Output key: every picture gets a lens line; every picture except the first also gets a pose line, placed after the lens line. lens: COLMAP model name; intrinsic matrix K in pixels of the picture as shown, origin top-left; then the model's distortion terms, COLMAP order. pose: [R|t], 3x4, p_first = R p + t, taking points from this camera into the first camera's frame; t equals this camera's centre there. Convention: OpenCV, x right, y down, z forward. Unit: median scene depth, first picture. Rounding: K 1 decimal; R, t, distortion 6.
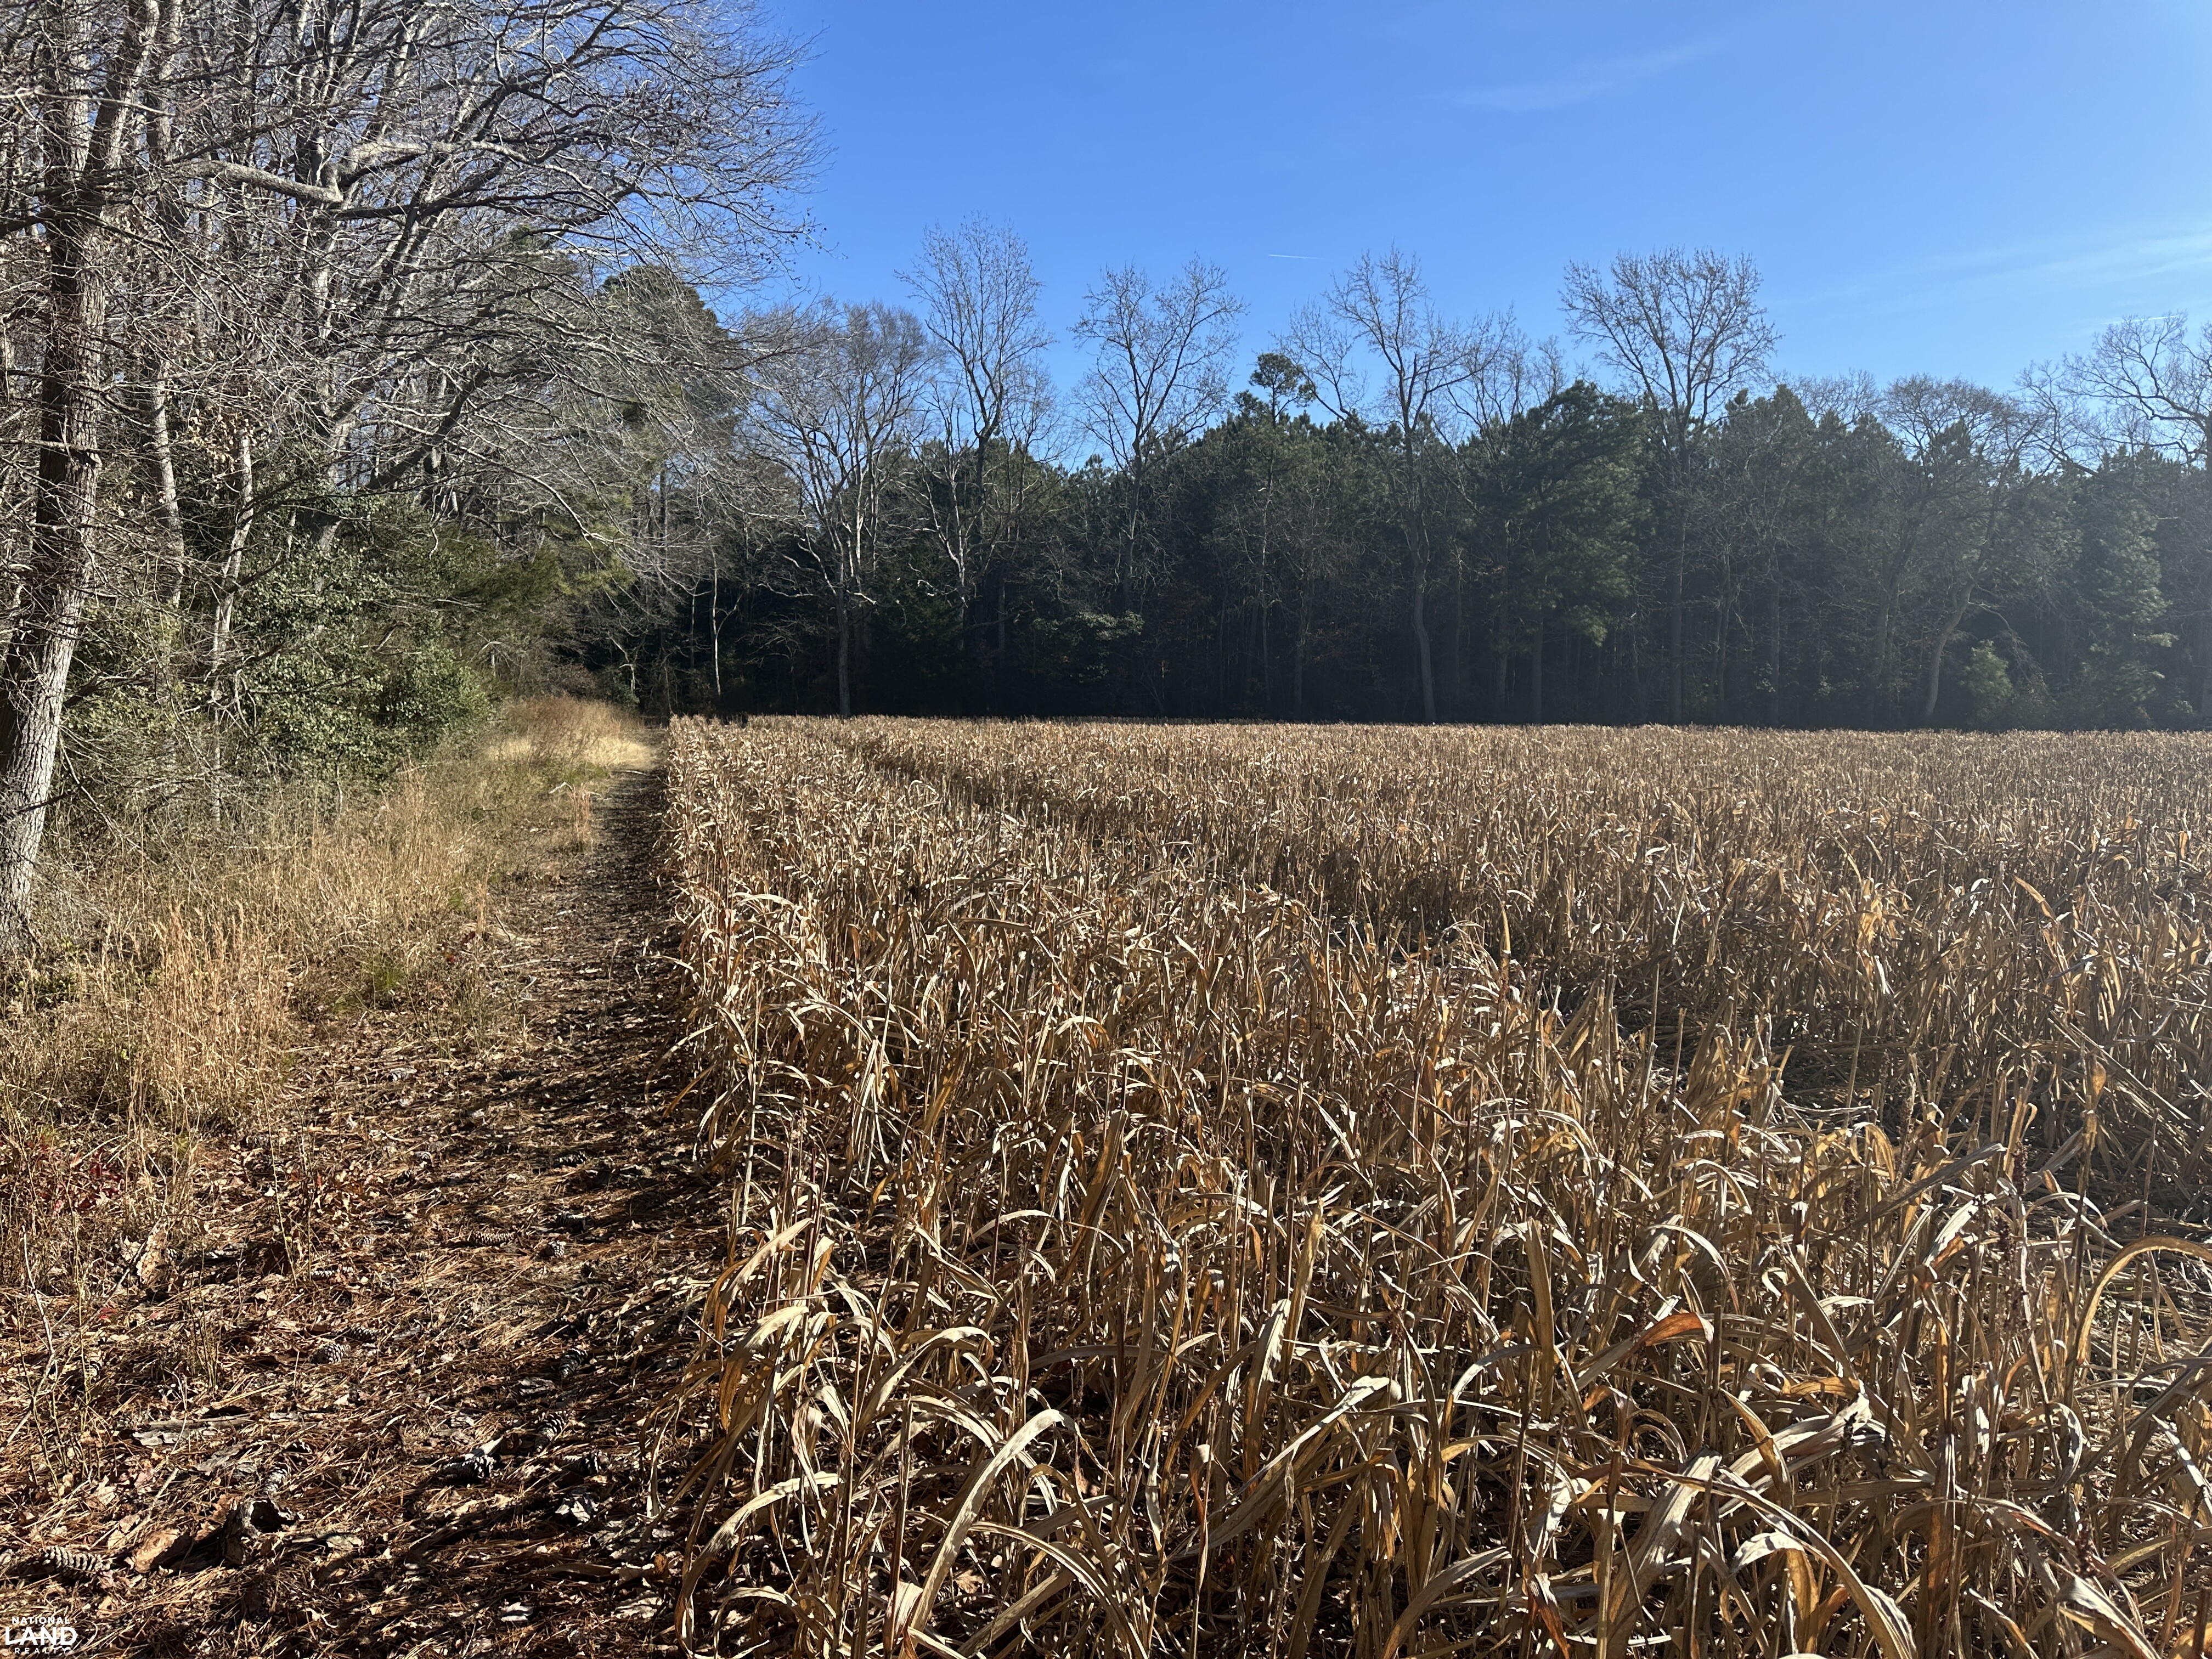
lens RADIAL K [[1520.0, 0, 1106.0], [0, 1520.0, 829.5], [0, 0, 1]] dist [0.119796, -0.172756]
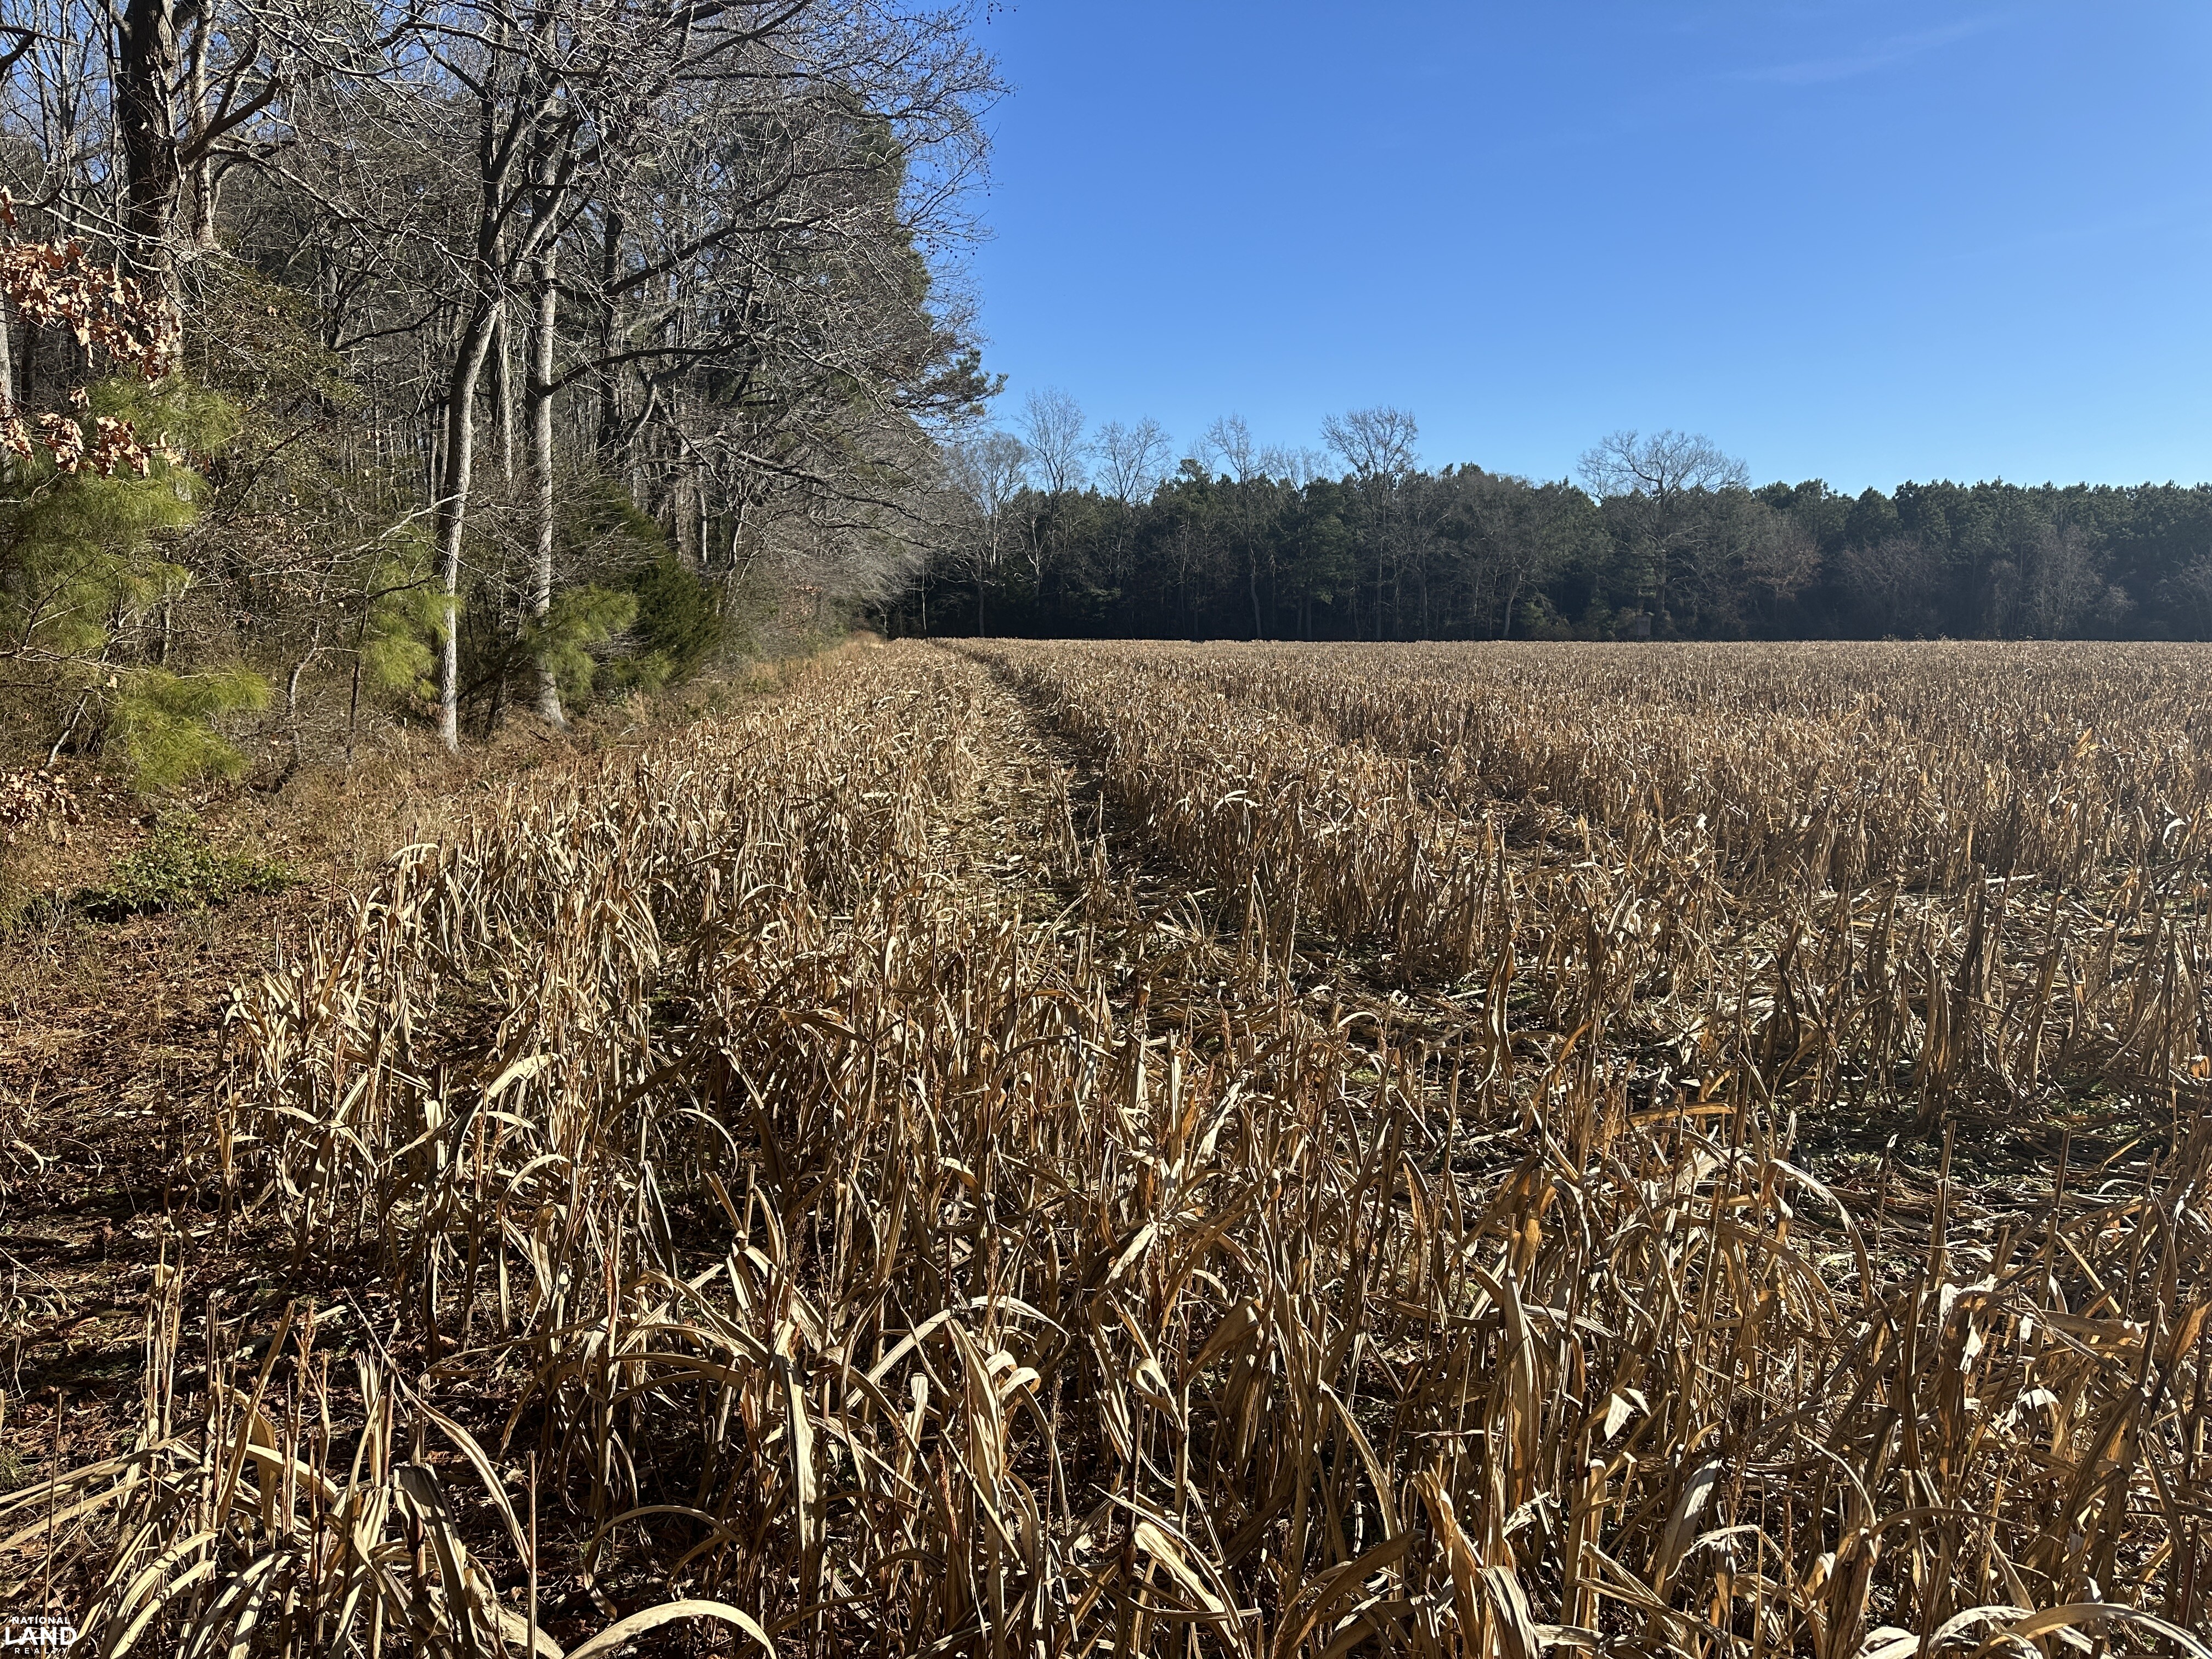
lens RADIAL K [[1520.0, 0, 1106.0], [0, 1520.0, 829.5], [0, 0, 1]] dist [0.119796, -0.172756]
pose [[0.987346, 0.020378, -0.157268, 0.334124], [-0.012444, 0.998607, 0.051269, 0.080338], [0.158094, -0.048663, 0.986224, -1.057963]]
